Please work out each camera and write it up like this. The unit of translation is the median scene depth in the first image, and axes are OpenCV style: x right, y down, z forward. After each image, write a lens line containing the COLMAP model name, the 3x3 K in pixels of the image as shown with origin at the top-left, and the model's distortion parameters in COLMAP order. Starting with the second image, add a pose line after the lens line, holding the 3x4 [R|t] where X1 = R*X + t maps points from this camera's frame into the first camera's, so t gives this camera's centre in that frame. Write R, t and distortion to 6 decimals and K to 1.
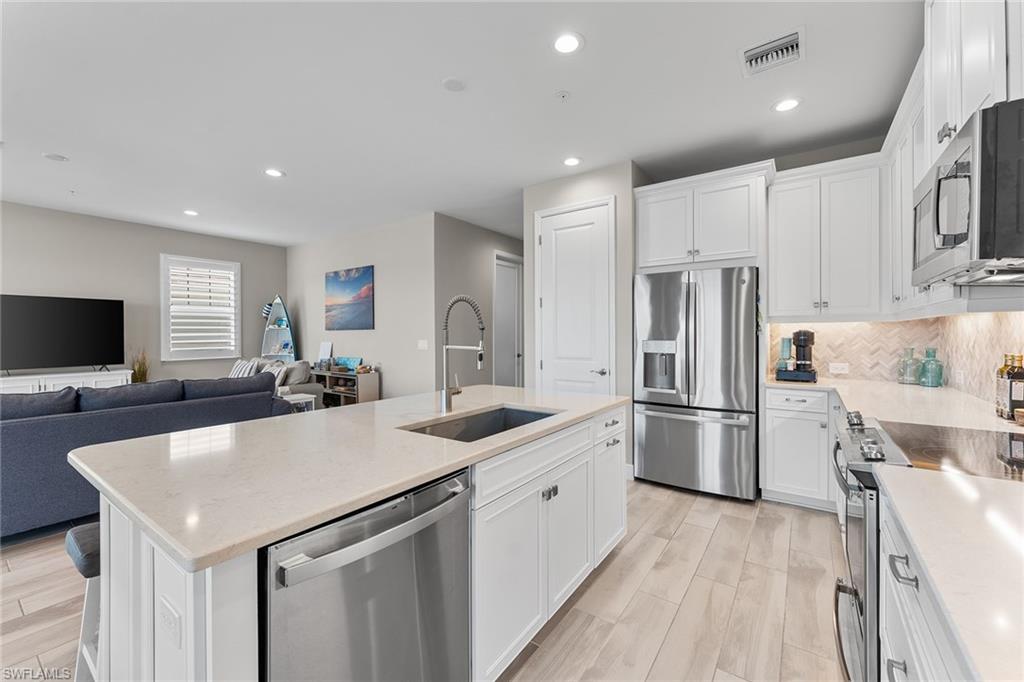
lens RADIAL K [[413.6, 0, 509.6], [0, 413.6, 335.6], [0, 0, 1]] dist [-0.001508, 0.000466]
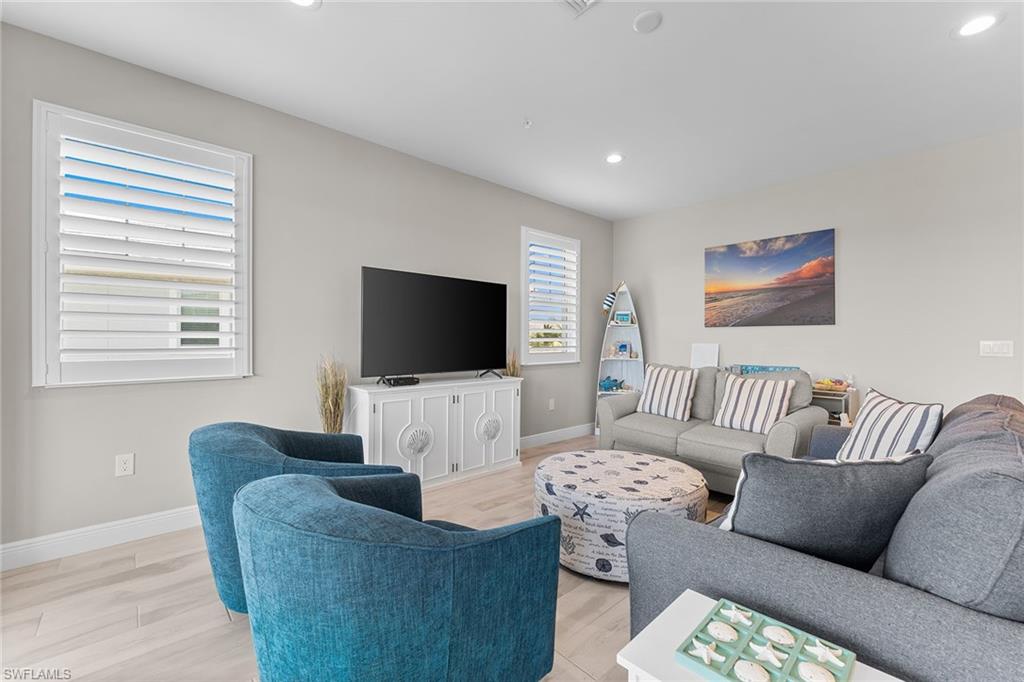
lens RADIAL K [[413.6, 0, 510.5], [0, 413.6, 342.5], [0, 0, 1]] dist [-0.001508, 0.000466]
pose [[0.975419, 0.011488, -0.220059, -0.760156], [-0.010586, 0.999930, 0.005280, 0.017180], [0.220104, -0.002820, 0.975472, 0.262185]]
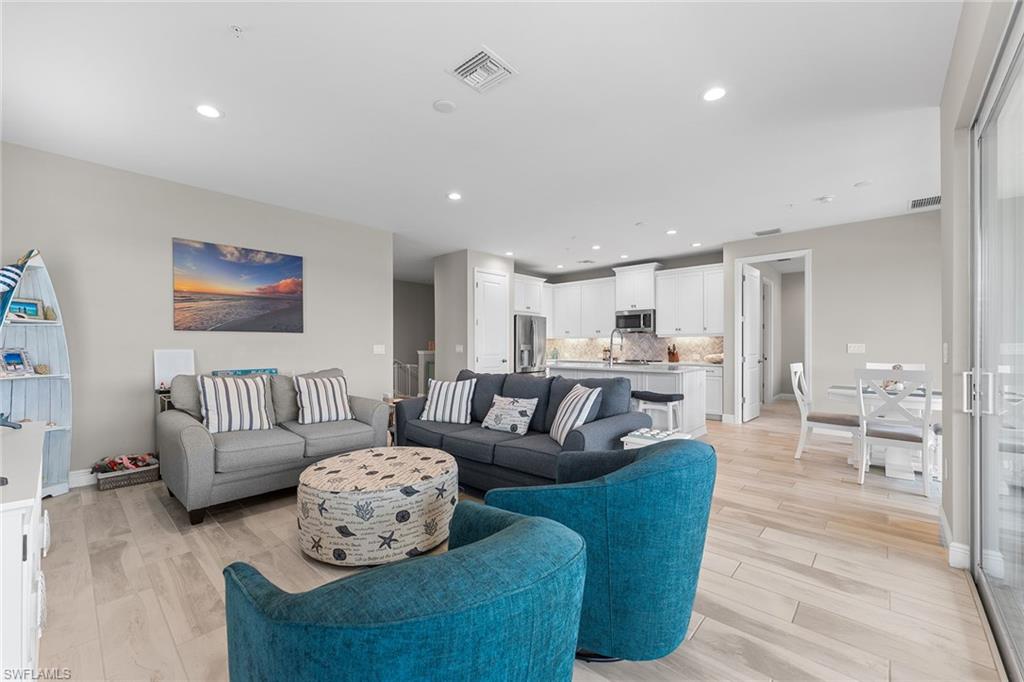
lens RADIAL K [[413.6, 0, 514.8], [0, 413.6, 343.2], [0, 0, 1]] dist [-0.001508, 0.000466]
pose [[0.108903, 0.011241, 0.993989, -1.233578], [0.004061, 0.999923, -0.011753, 0.019526], [-0.994044, 0.005316, 0.108849, 0.525953]]
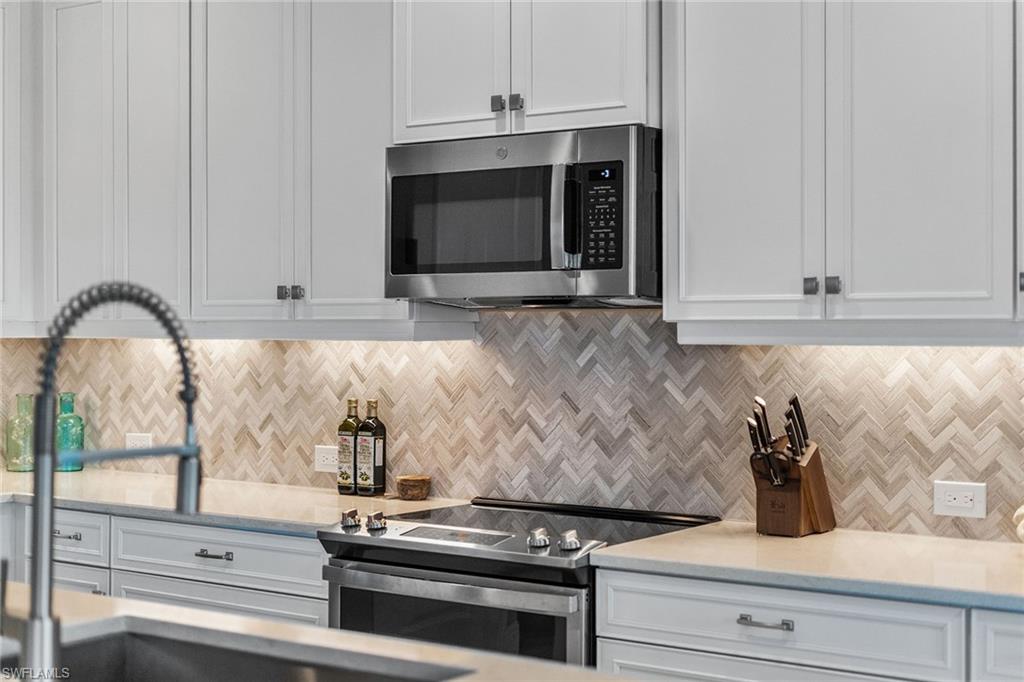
lens RADIAL K [[1496.7, 0, 510.4], [0, 1496.7, 337.9], [0, 0, 1]] dist [-0.018148, 0.000000]
pose [[-0.008899, -0.001395, 0.999959, -0.423445], [0.001241, 0.999998, 0.001406, -0.019840], [-0.999960, 0.001253, -0.008897, 0.268926]]
